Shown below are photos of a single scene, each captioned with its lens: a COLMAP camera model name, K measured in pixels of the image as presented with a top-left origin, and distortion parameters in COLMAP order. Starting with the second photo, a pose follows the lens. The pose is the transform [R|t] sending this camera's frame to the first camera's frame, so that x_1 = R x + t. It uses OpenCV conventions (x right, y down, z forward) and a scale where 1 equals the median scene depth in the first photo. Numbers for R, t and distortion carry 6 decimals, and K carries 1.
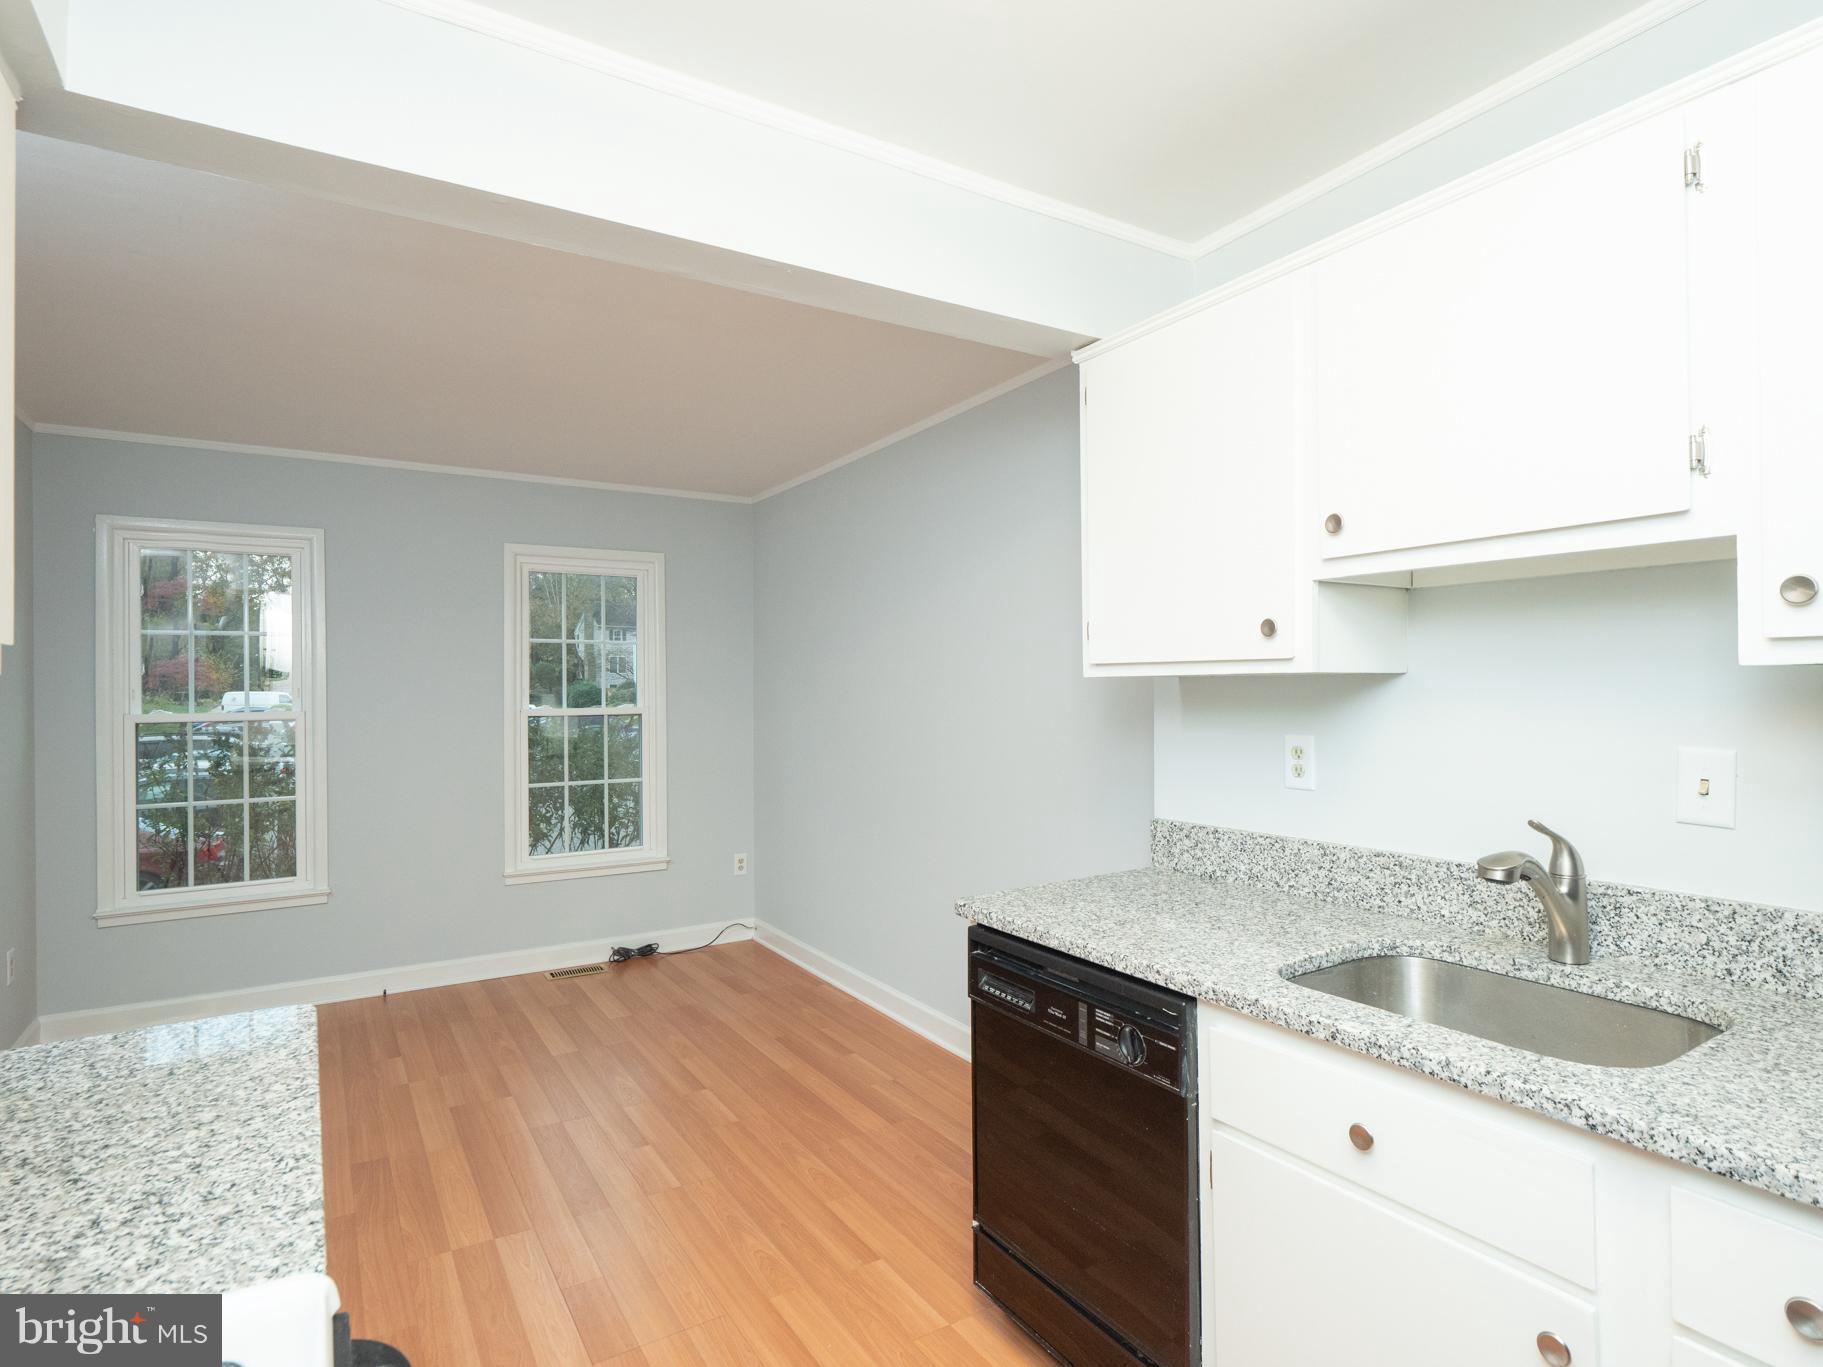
lens RADIAL K [[959.7, 0, 904.4], [0, 959.7, 681.8], [0, 0, 1]] dist [-0.007013, -0.000548]
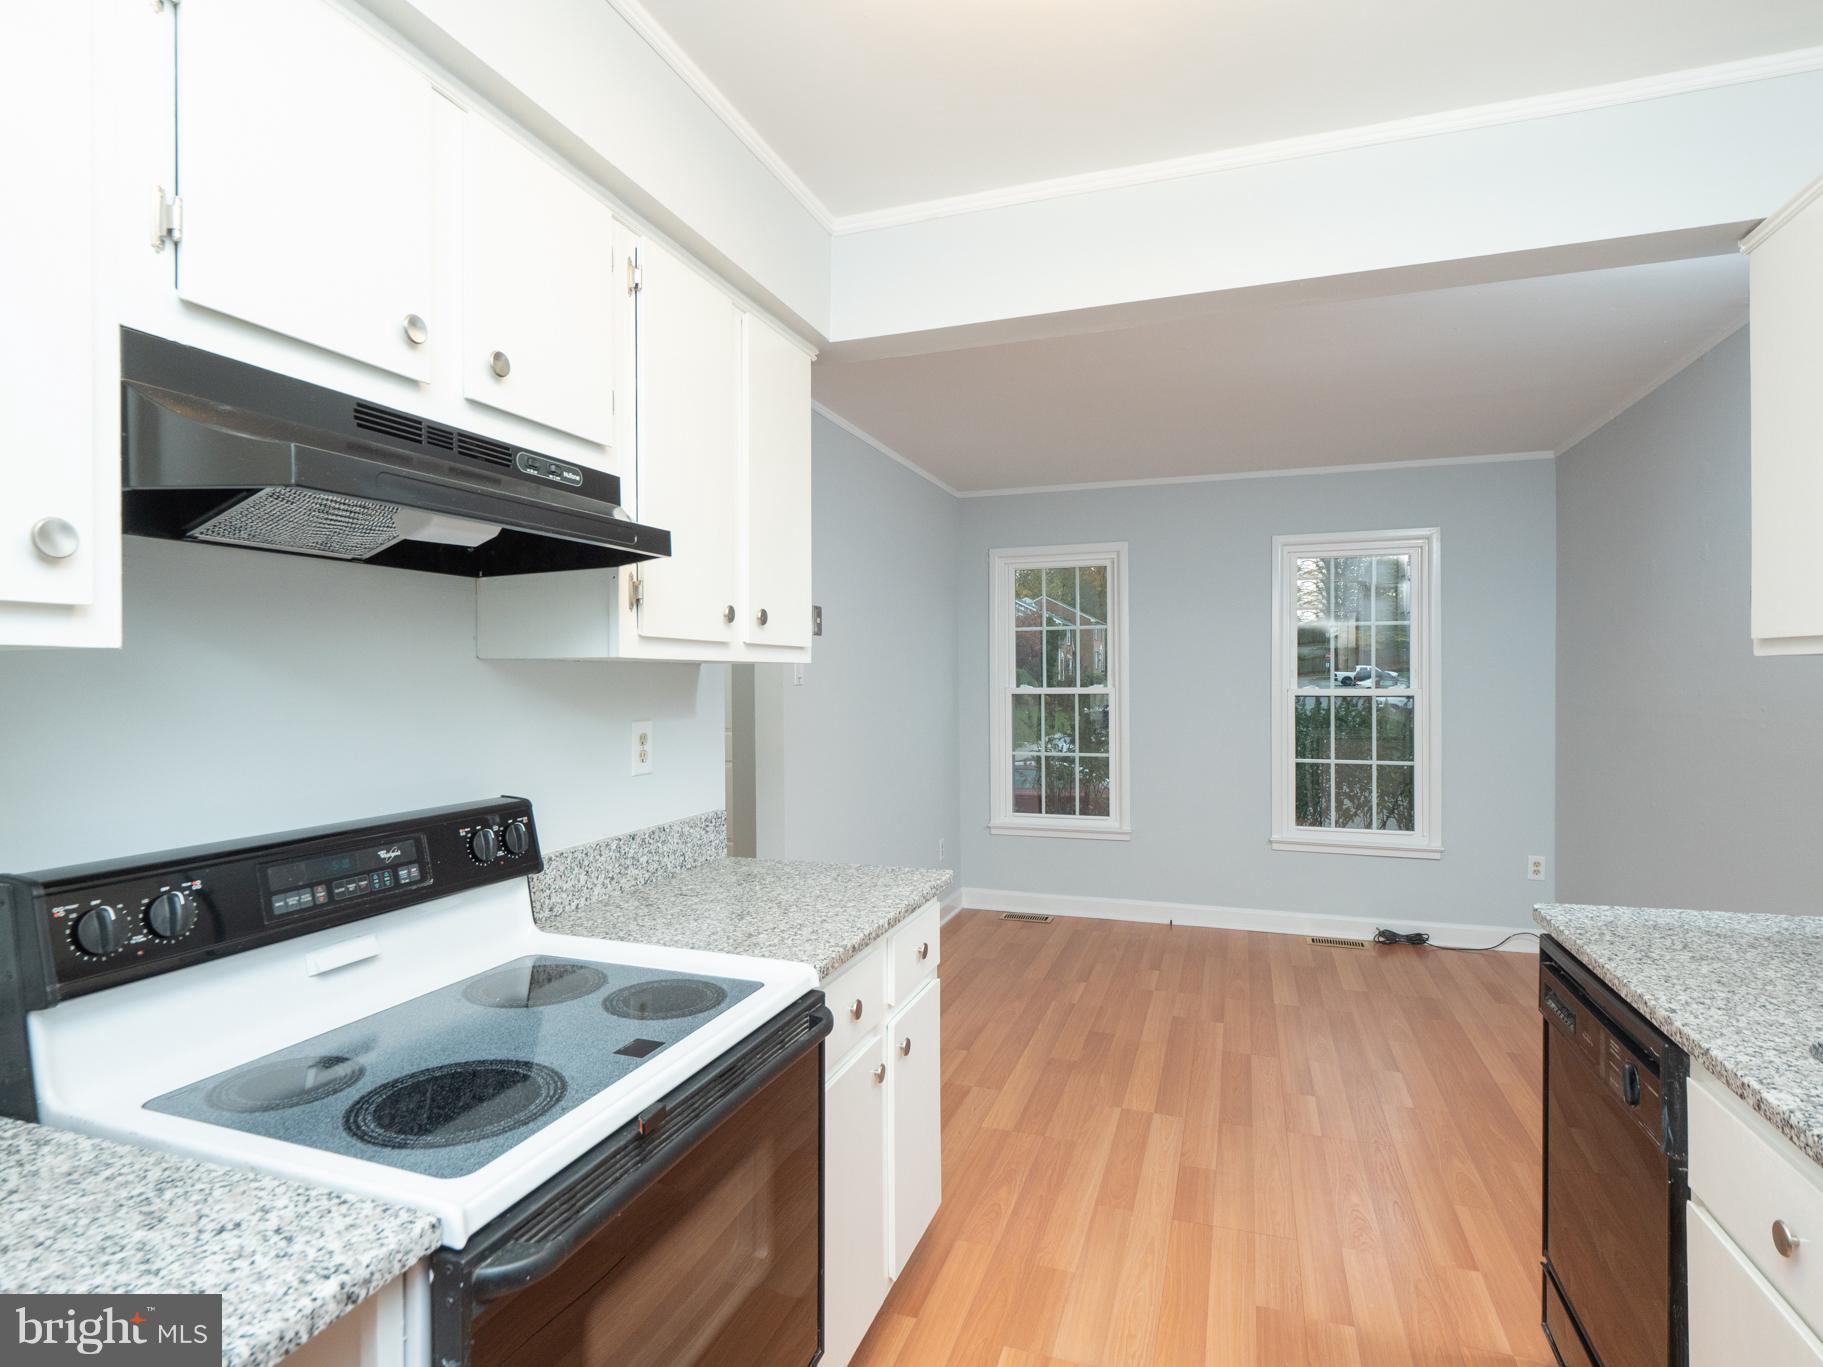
lens RADIAL K [[959.7, 0, 904.4], [0, 959.7, 681.8], [0, 0, 1]] dist [-0.007013, -0.000548]
pose [[0.628632, 0.011576, -0.777617, 0.181174], [0.003277, 0.999841, 0.017533, -0.000127], [0.777696, -0.013570, 0.628494, -0.015309]]
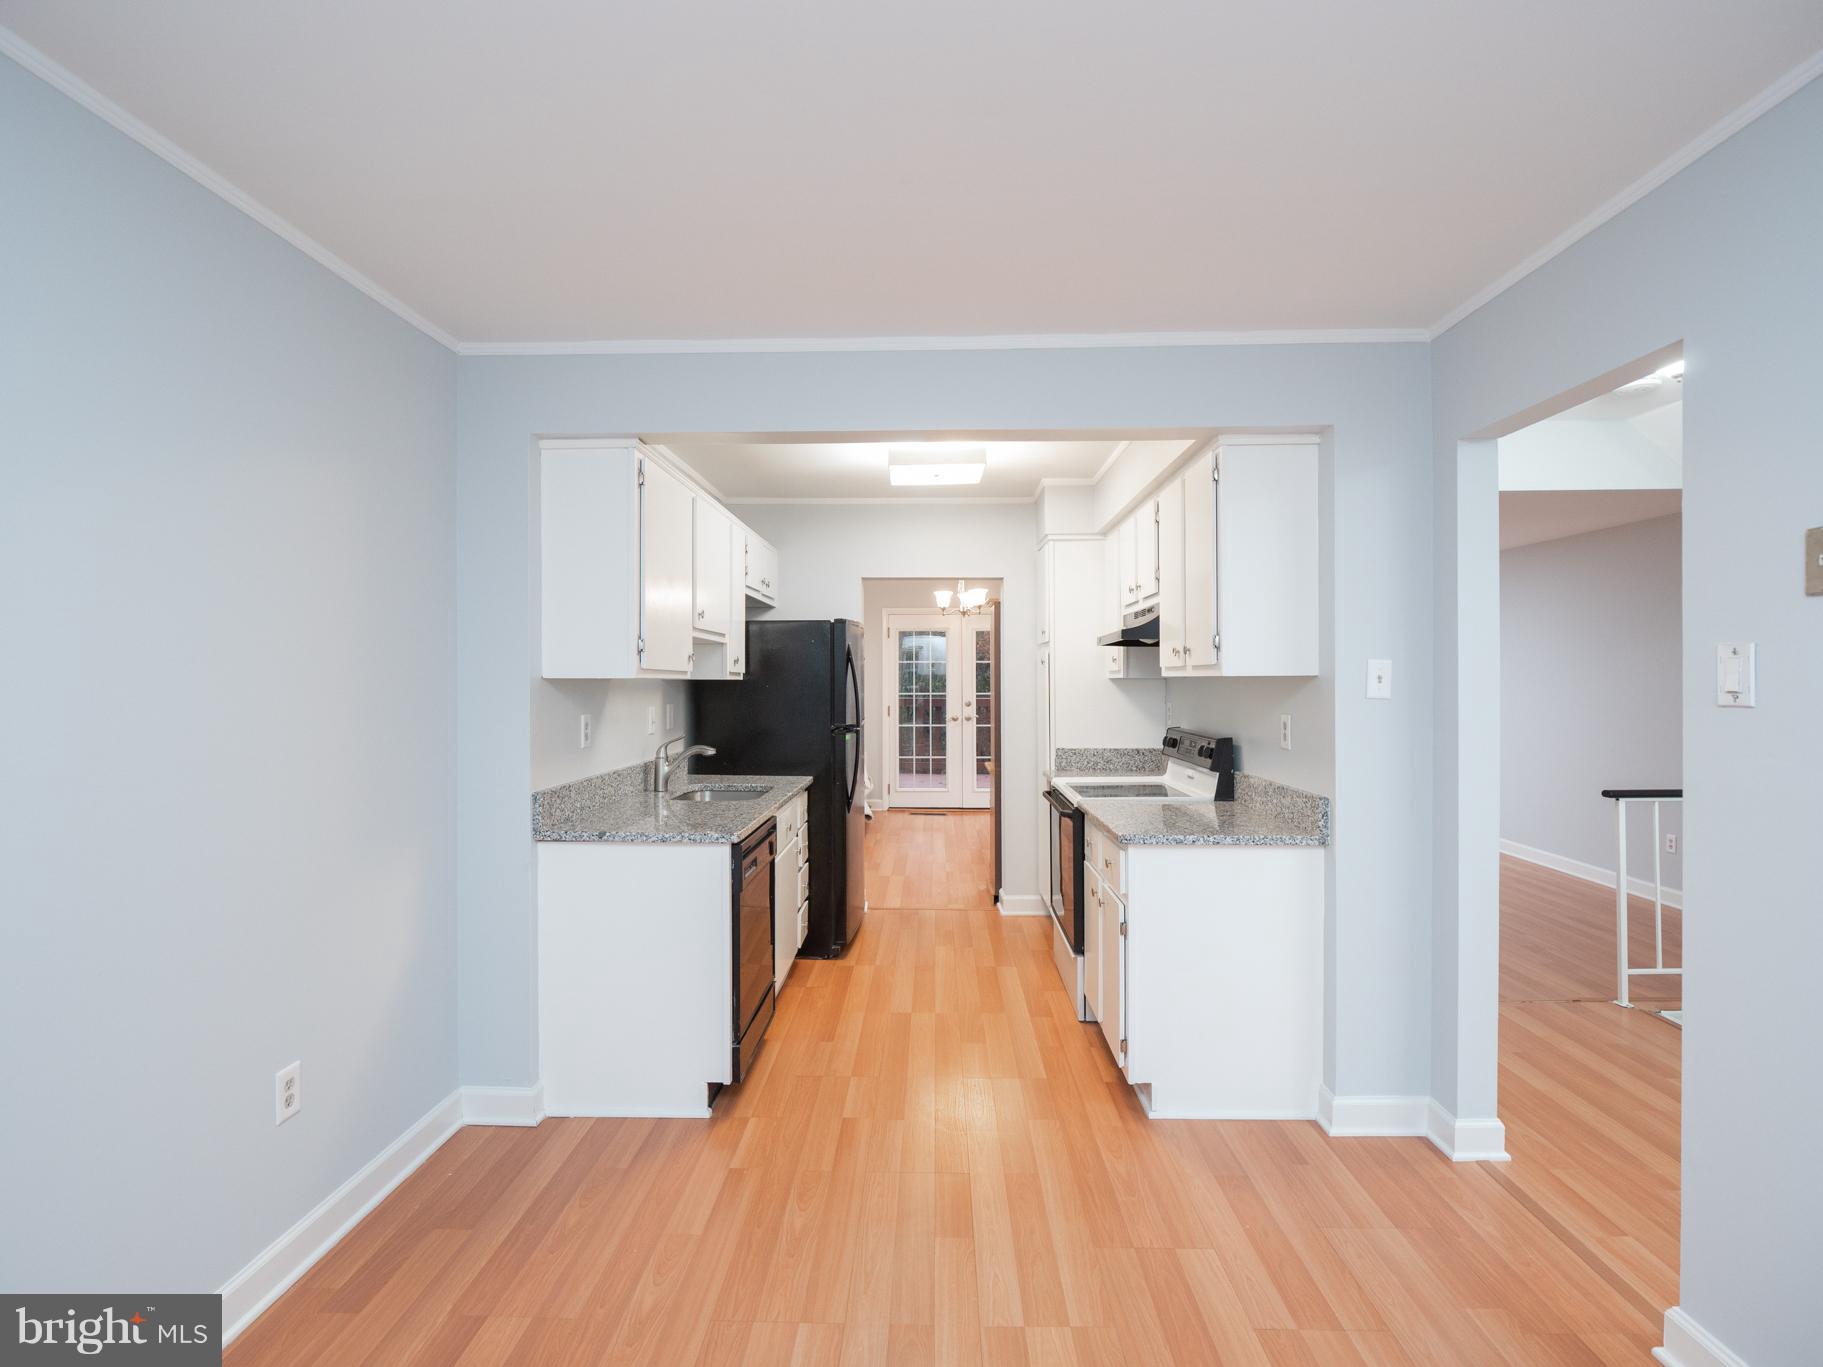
lens RADIAL K [[883.1, 0, 910.1], [0, 883.1, 679.2], [0, 0, 1]] dist [-0.000687, -0.015800]
pose [[-0.836872, 0.012914, 0.547246, -0.427755], [0.007824, 0.999902, -0.011631, 0.006966], [-0.547342, -0.005452, -0.836891, 0.941684]]
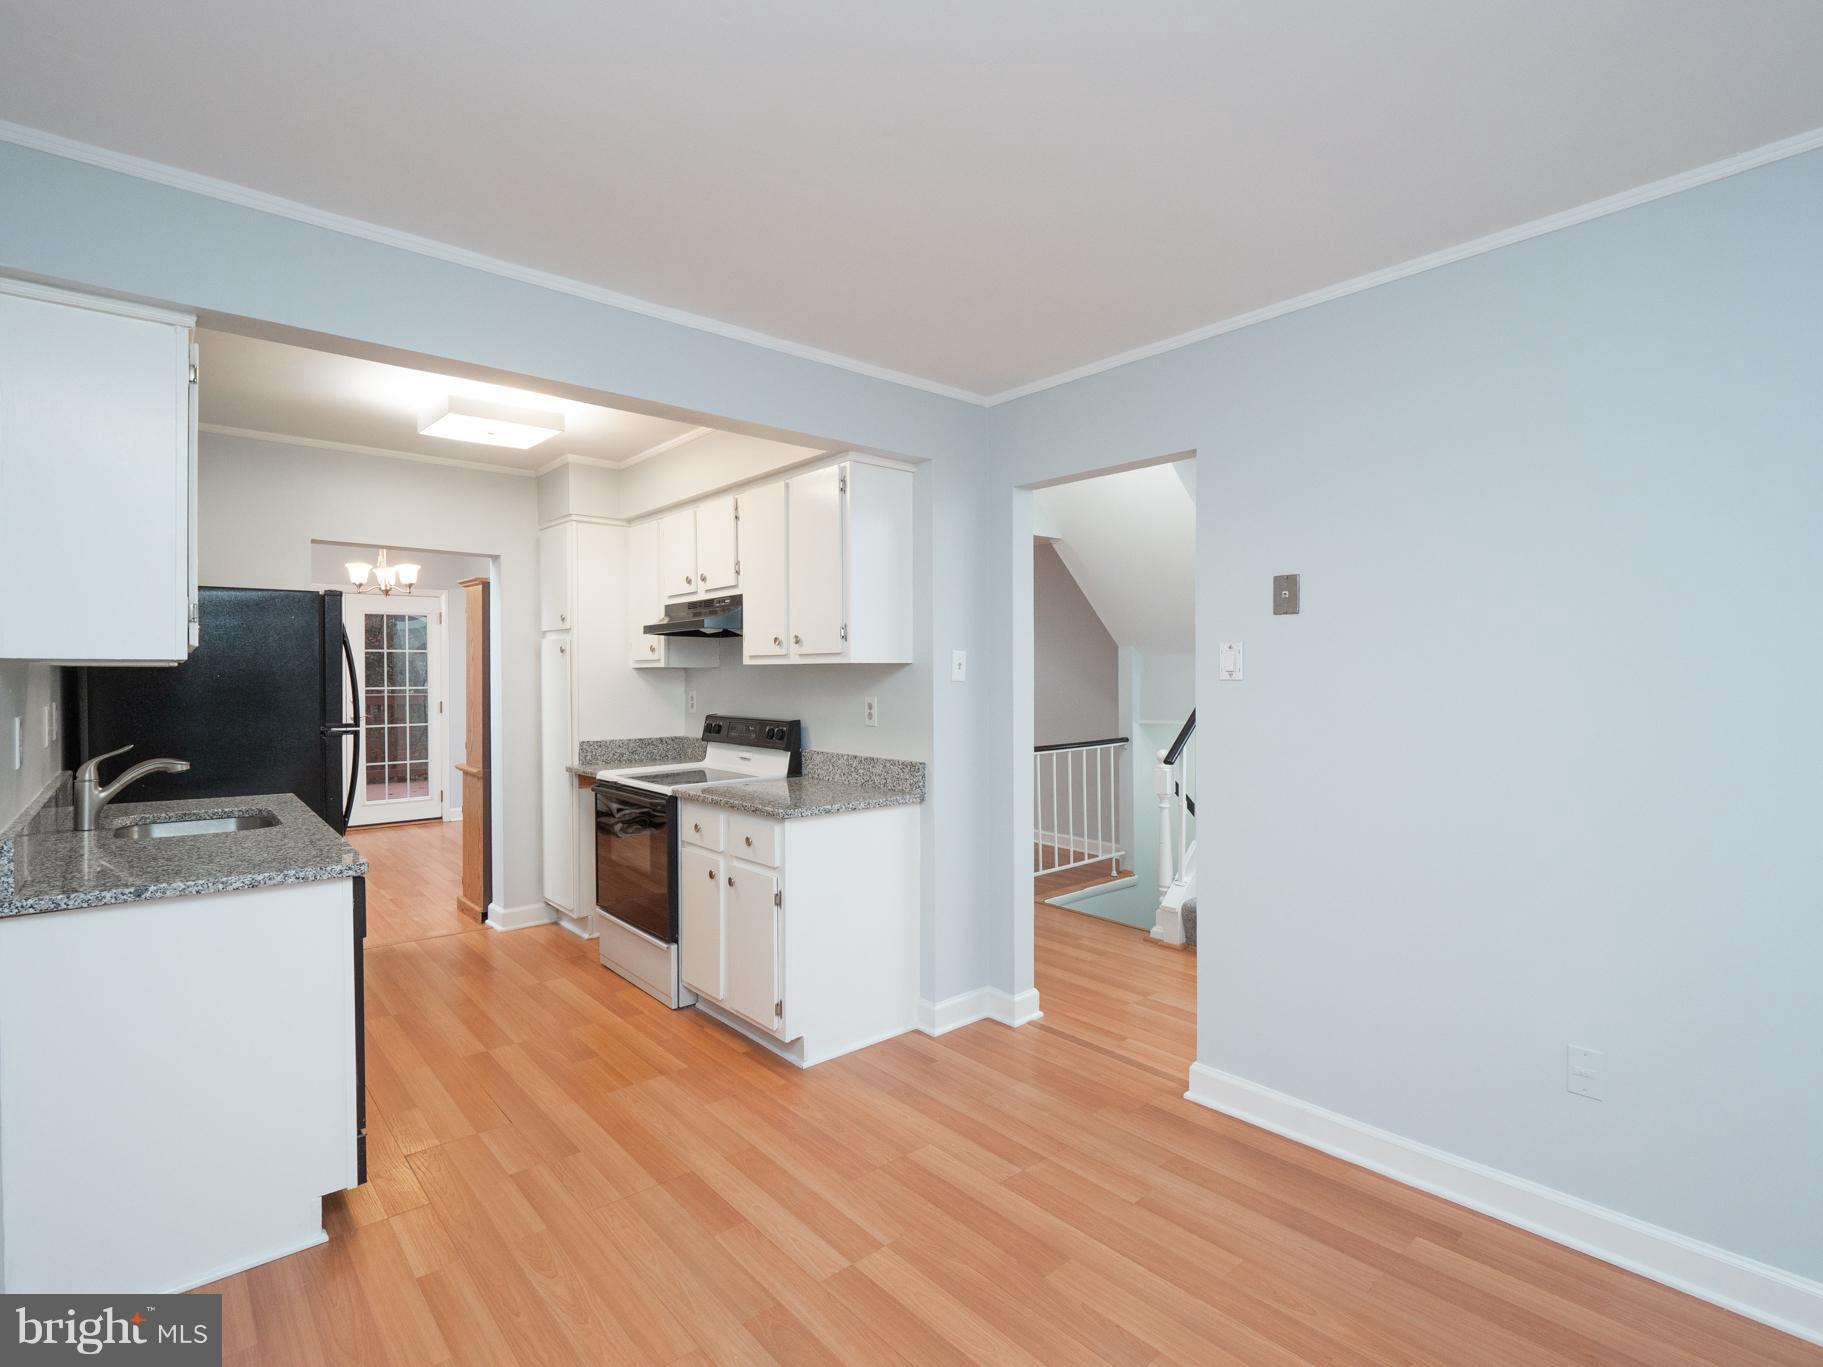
lens RADIAL K [[883.1, 0, 910.1], [0, 883.1, 679.2], [0, 0, 1]] dist [-0.000687, -0.015800]
pose [[-0.986208, 0.015425, -0.164793, -0.193757], [0.015191, 0.999881, 0.002681, 0.011232], [0.164815, 0.000141, -0.986325, 1.010408]]
